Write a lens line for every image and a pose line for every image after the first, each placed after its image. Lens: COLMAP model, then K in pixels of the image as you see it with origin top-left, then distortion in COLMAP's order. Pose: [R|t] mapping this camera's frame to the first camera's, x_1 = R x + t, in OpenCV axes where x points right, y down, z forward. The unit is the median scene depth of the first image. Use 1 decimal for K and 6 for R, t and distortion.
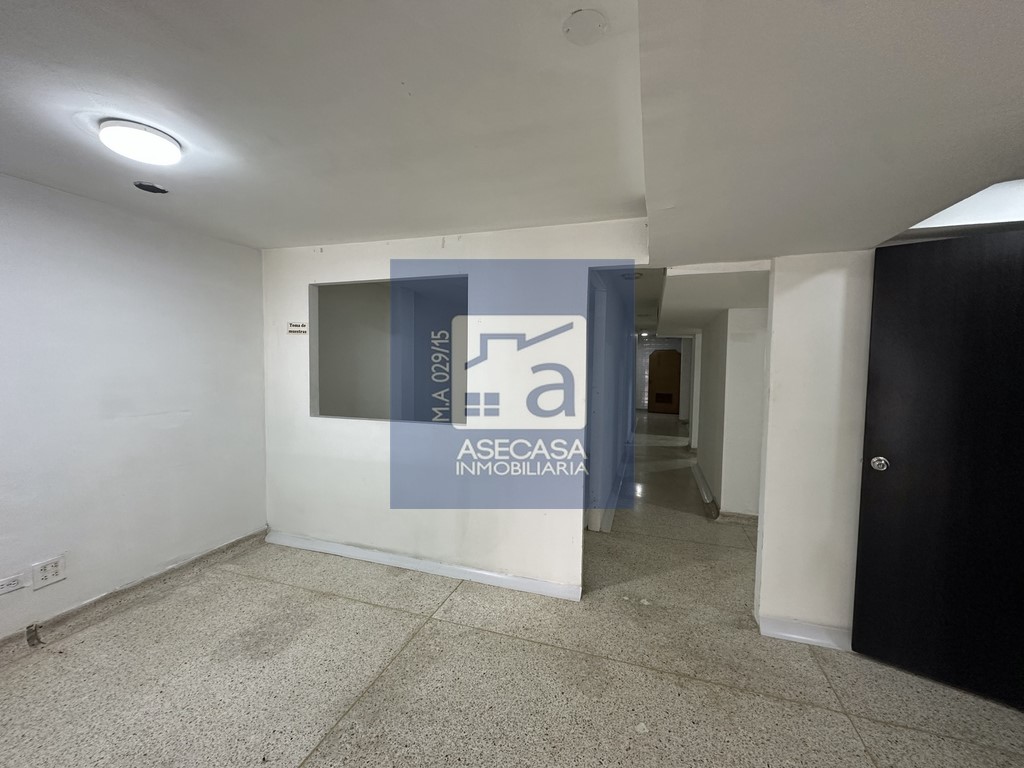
lens RADIAL K [[408.3, 0, 510.7], [0, 408.3, 382.3], [0, 0, 1]] dist [-0.000741, 0.000213]
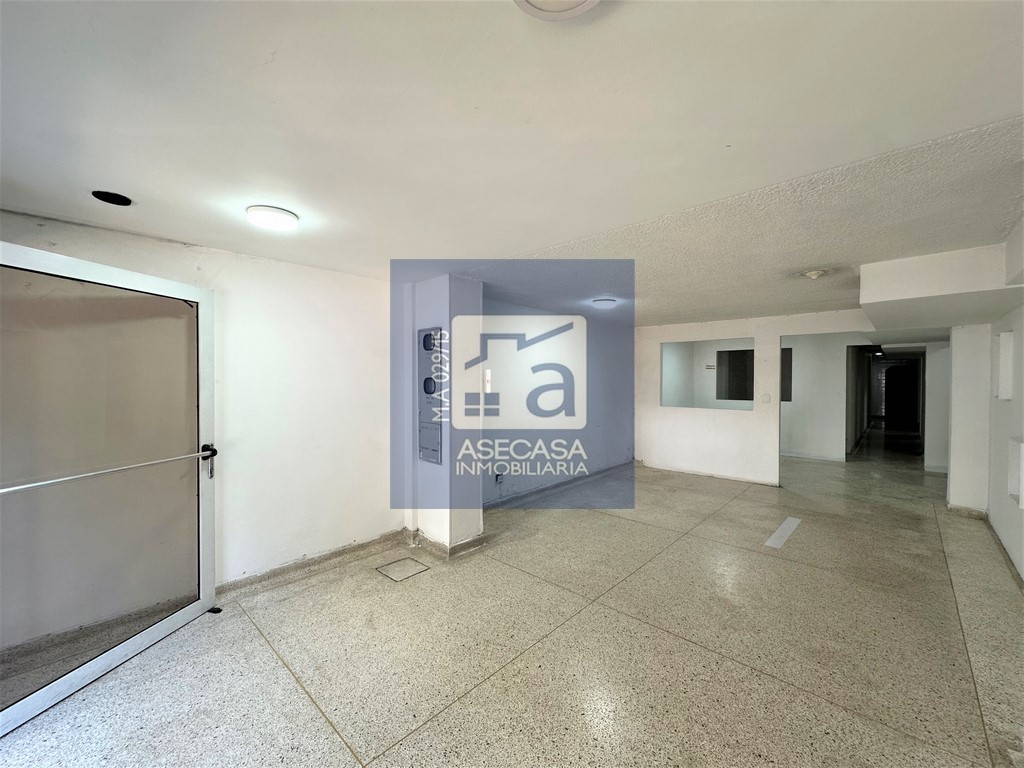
lens RADIAL K [[408.3, 0, 510.7], [0, 408.3, 382.3], [0, 0, 1]] dist [-0.000741, 0.000213]
pose [[0.908862, -0.005891, -0.417055, -0.194148], [-0.008204, 0.999454, -0.031995, 0.022157], [0.417016, 0.032500, 0.908318, -0.661416]]
